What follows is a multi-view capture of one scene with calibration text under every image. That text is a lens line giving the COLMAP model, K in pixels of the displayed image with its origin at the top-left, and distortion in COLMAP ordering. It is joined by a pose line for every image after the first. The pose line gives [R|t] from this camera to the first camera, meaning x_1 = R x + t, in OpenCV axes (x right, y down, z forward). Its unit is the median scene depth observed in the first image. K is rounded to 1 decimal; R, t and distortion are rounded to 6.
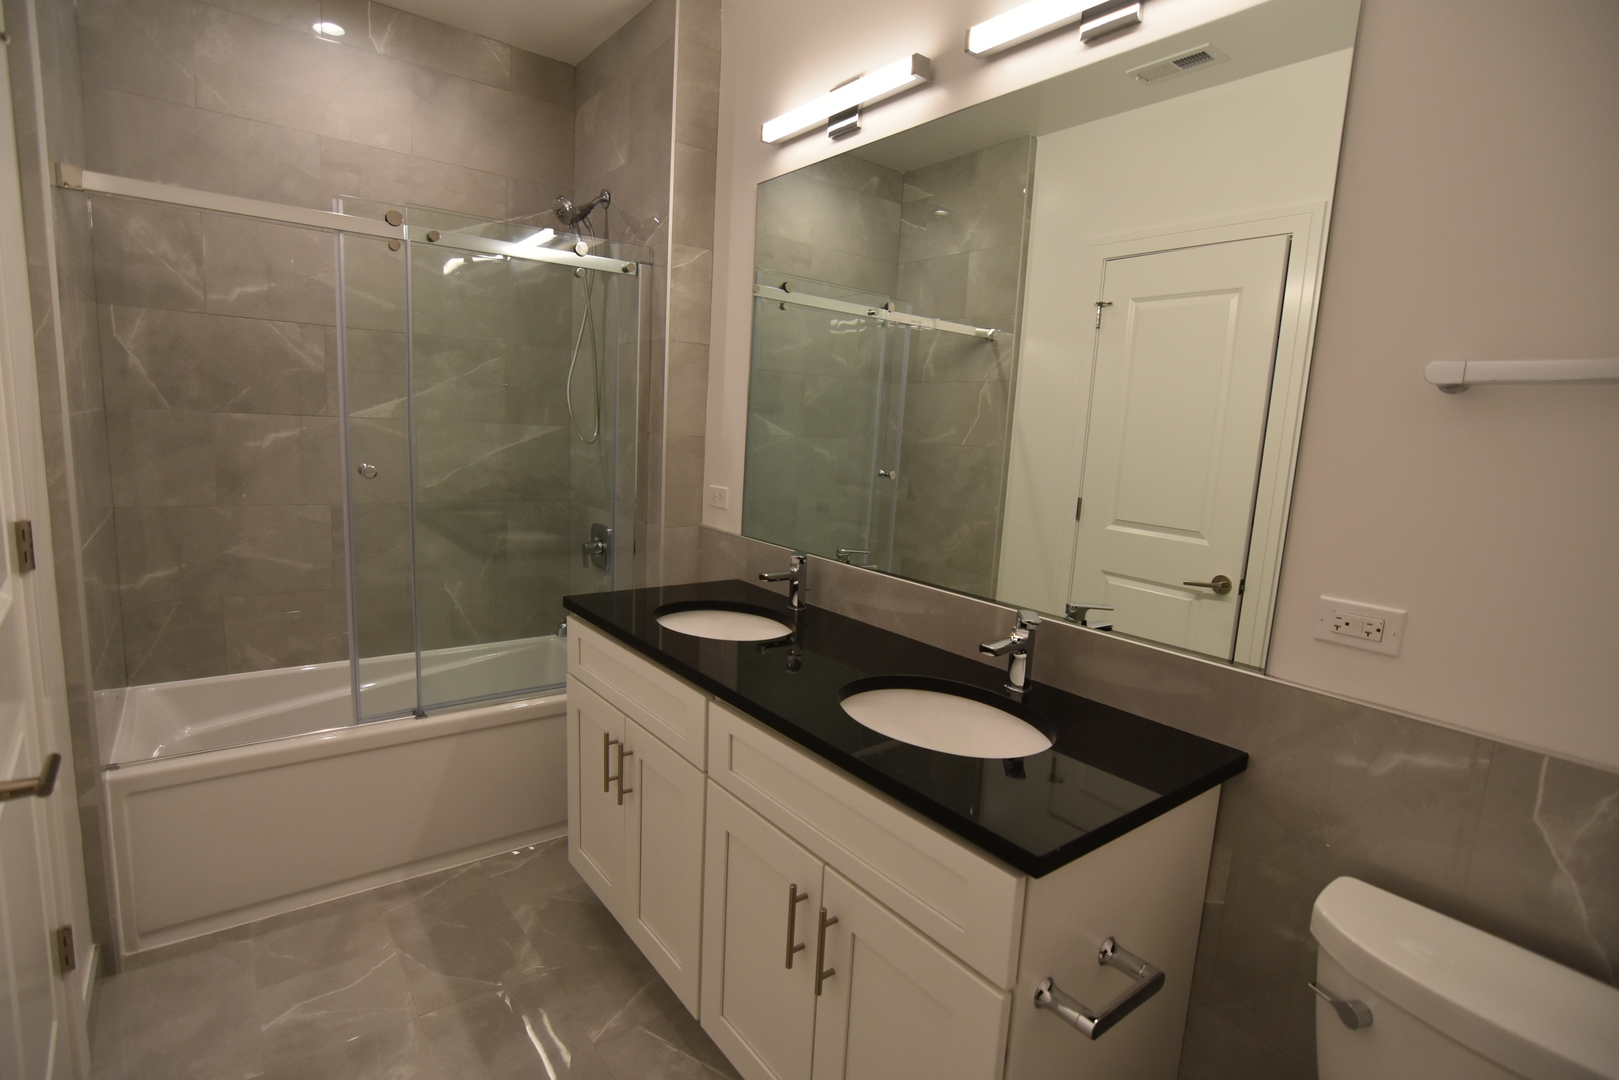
lens RADIAL K [[784.9, 0, 815.7], [0, 784.9, 556.4], [0, 0, 1]] dist [-0.027945, 0.007052]
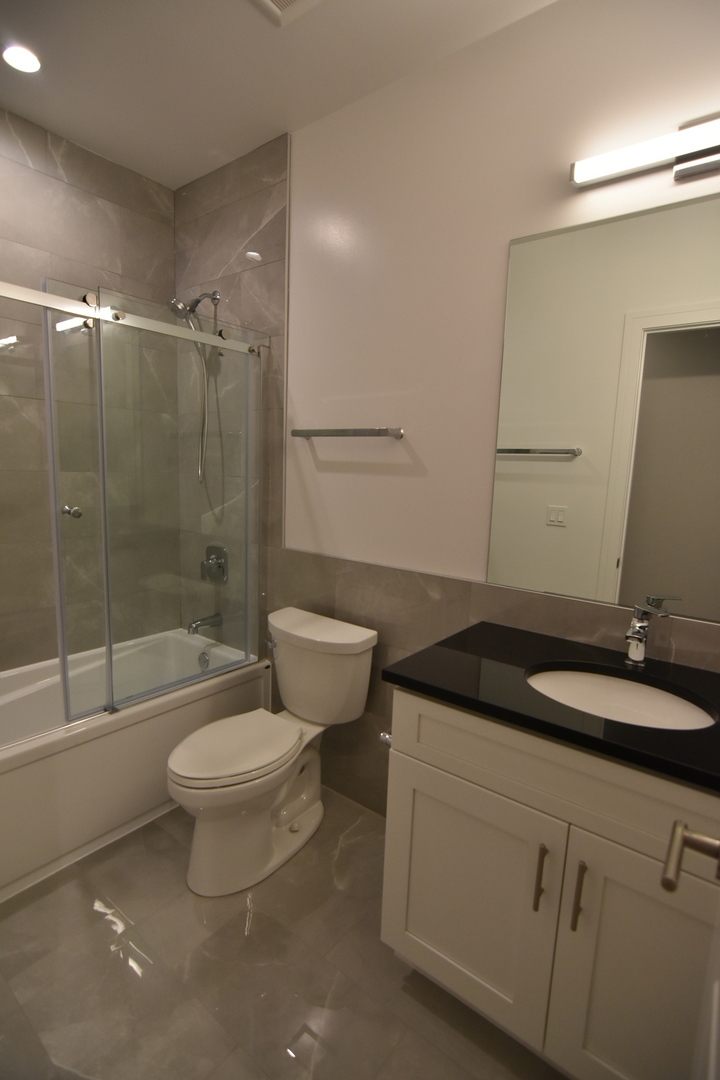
lens RADIAL K [[523.6, 0, 351.8], [0, 523.6, 557.1], [0, 0, 1]] dist [-0.027945, 0.007052]
pose [[0.988375, -0.040505, 0.146538, -0.317649], [0.039781, 0.999177, 0.007868, -0.035728], [-0.146737, -0.001947, 0.989174, 0.178591]]
